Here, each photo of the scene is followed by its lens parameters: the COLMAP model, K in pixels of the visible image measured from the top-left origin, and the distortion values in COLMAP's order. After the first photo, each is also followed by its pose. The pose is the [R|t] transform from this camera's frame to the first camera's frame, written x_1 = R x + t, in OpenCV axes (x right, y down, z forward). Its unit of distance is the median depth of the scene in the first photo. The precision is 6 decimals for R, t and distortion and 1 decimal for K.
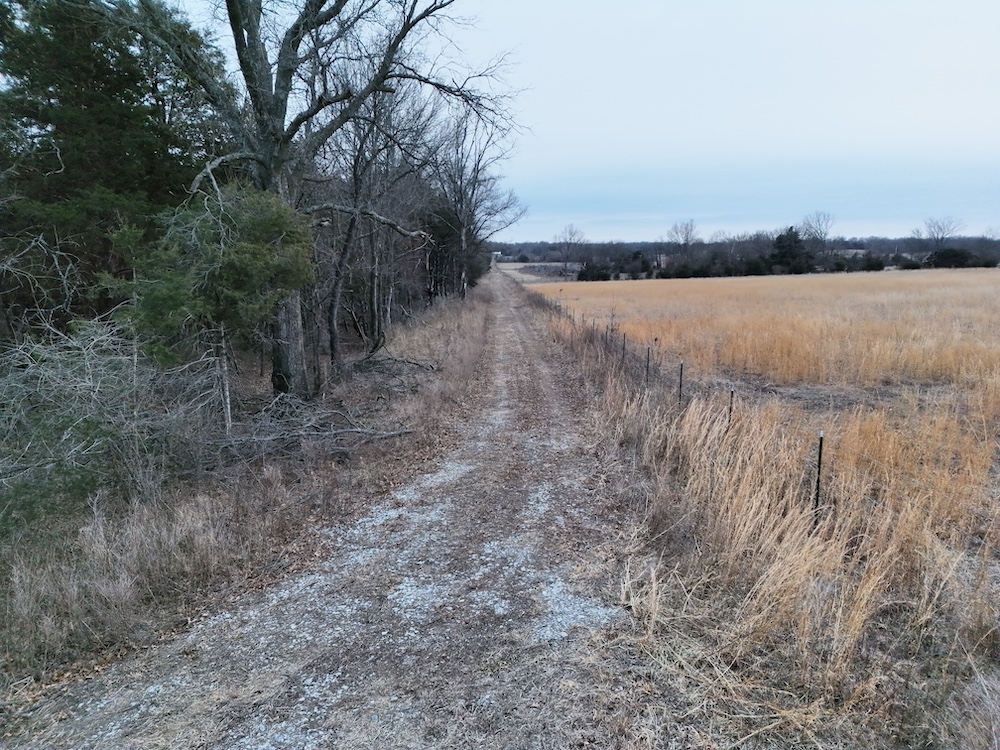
lens RADIAL K [[691.6, 0, 500.3], [0, 691.6, 372.8], [0, 0, 1]] dist [0.052217, -0.018559]
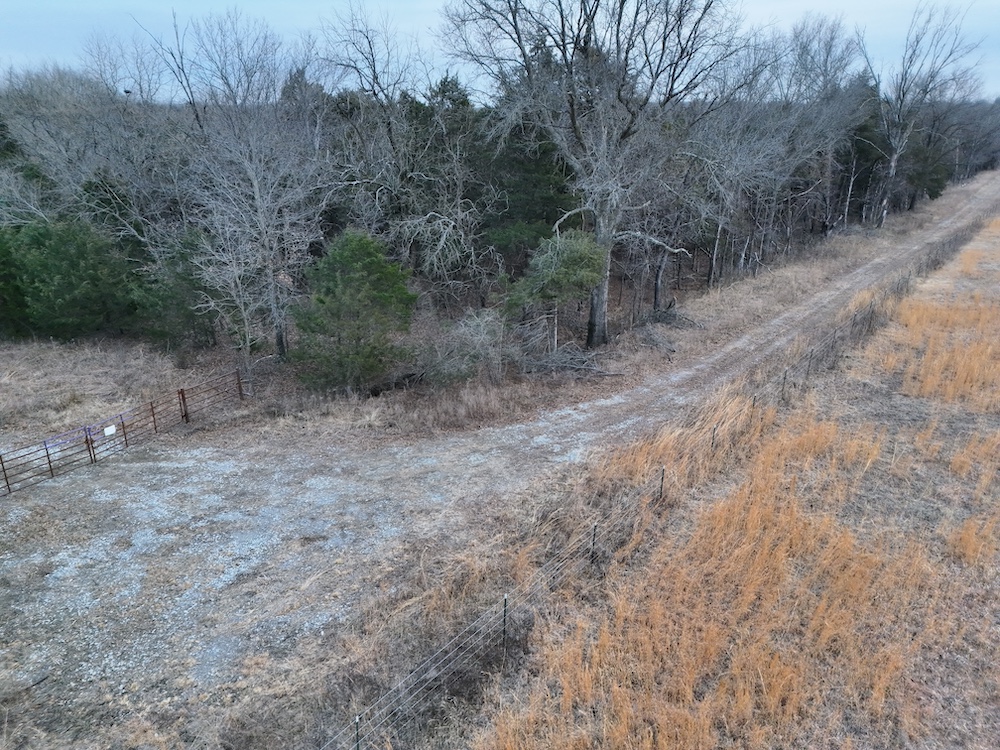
lens RADIAL K [[691.6, 0, 500.3], [0, 691.6, 374.9], [0, 0, 1]] dist [0.052217, -0.018559]
pose [[0.783056, 0.225730, -0.579542, 1.031711], [-0.111985, 0.967756, 0.225629, -0.443712], [0.611786, -0.111780, 0.783085, -1.036849]]
